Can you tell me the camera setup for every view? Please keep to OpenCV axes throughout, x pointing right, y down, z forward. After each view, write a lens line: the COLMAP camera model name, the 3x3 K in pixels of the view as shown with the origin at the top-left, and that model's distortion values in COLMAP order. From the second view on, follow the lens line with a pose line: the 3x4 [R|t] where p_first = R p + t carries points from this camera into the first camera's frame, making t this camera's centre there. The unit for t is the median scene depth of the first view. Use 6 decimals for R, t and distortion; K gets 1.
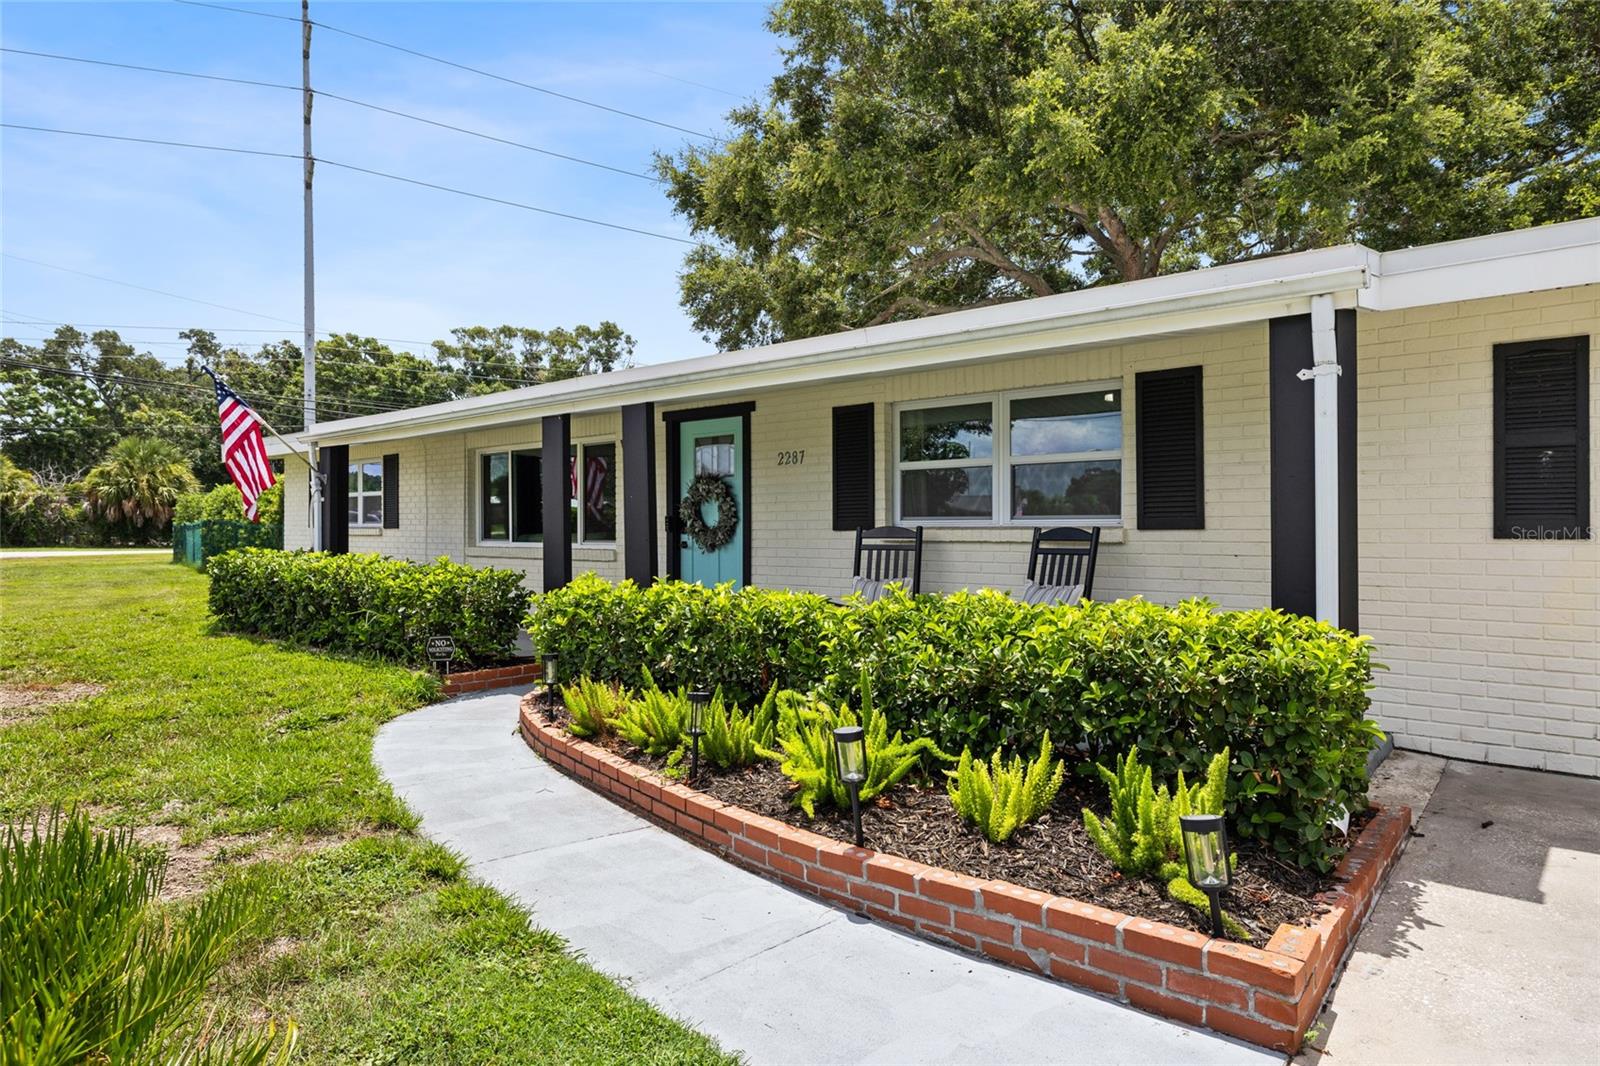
lens RADIAL K [[920.3, 0, 798.8], [0, 920.3, 524.5], [0, 0, 1]] dist [0.005942, 0.002748]
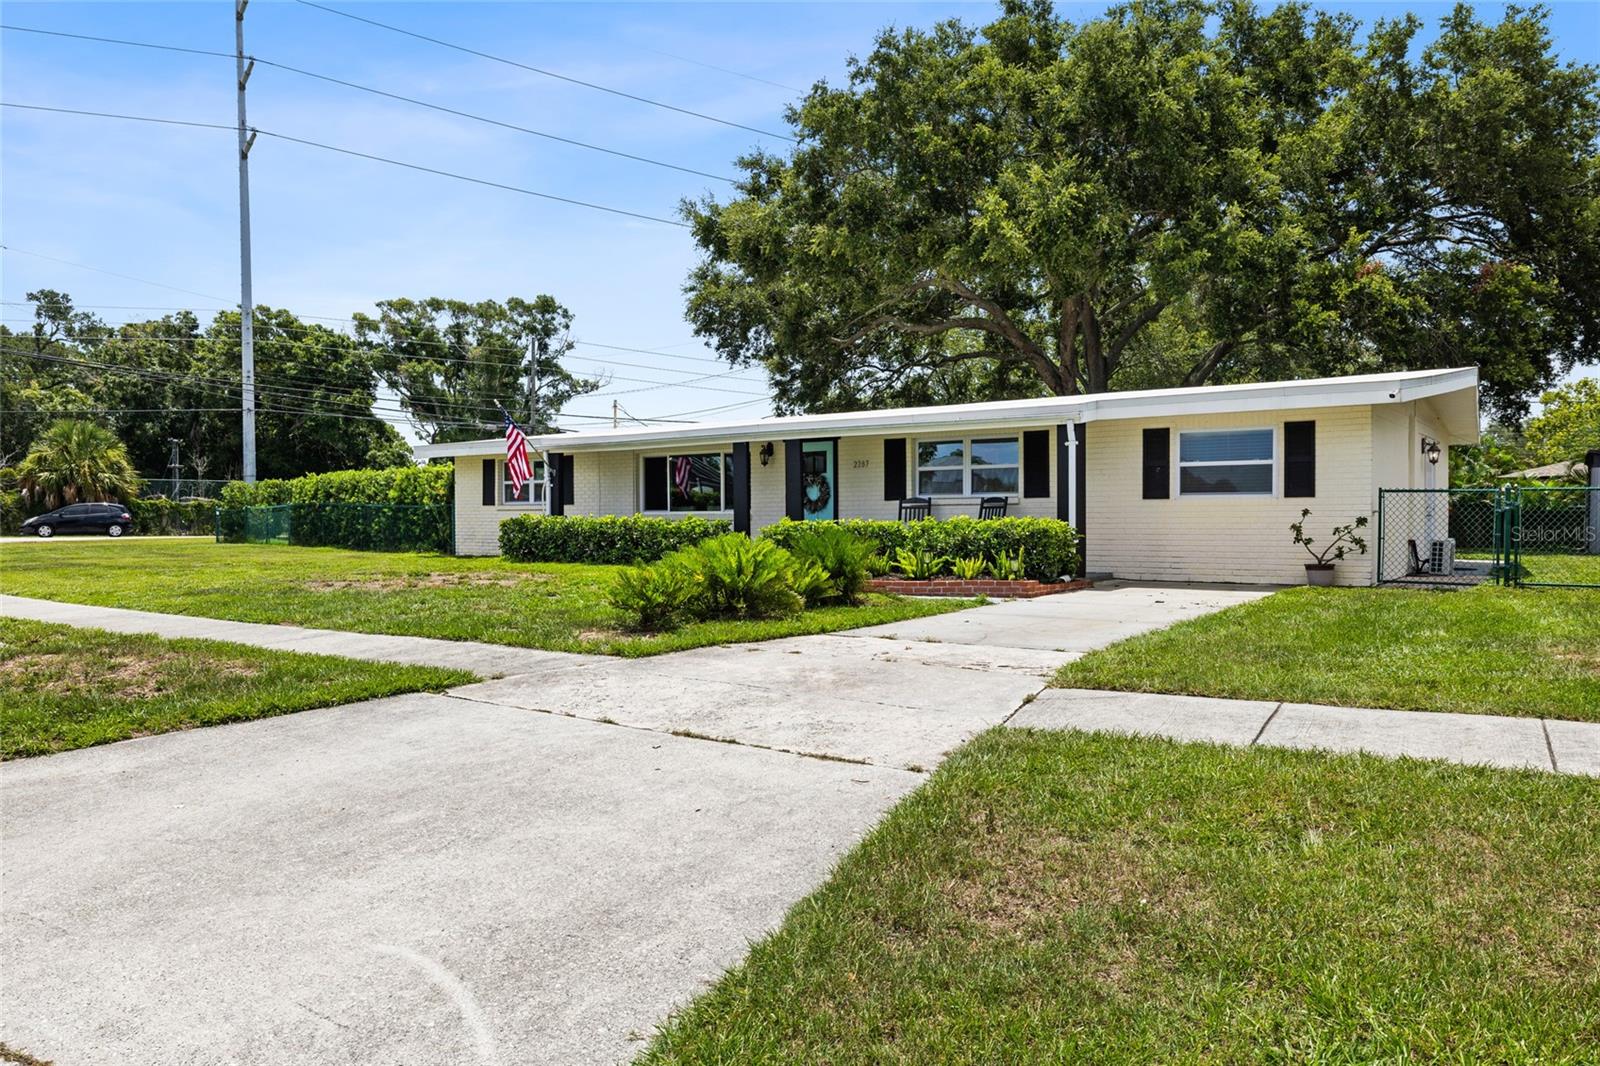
lens RADIAL K [[1126.5, 0, 798.9], [0, 1126.5, 535.2], [0, 0, 1]] dist [-0.004804, -0.005473]
pose [[0.997321, -0.002549, 0.073107, -0.179092], [0.001389, 0.999872, 0.015914, 0.023232], [-0.073138, -0.015770, 0.997197, -0.784176]]
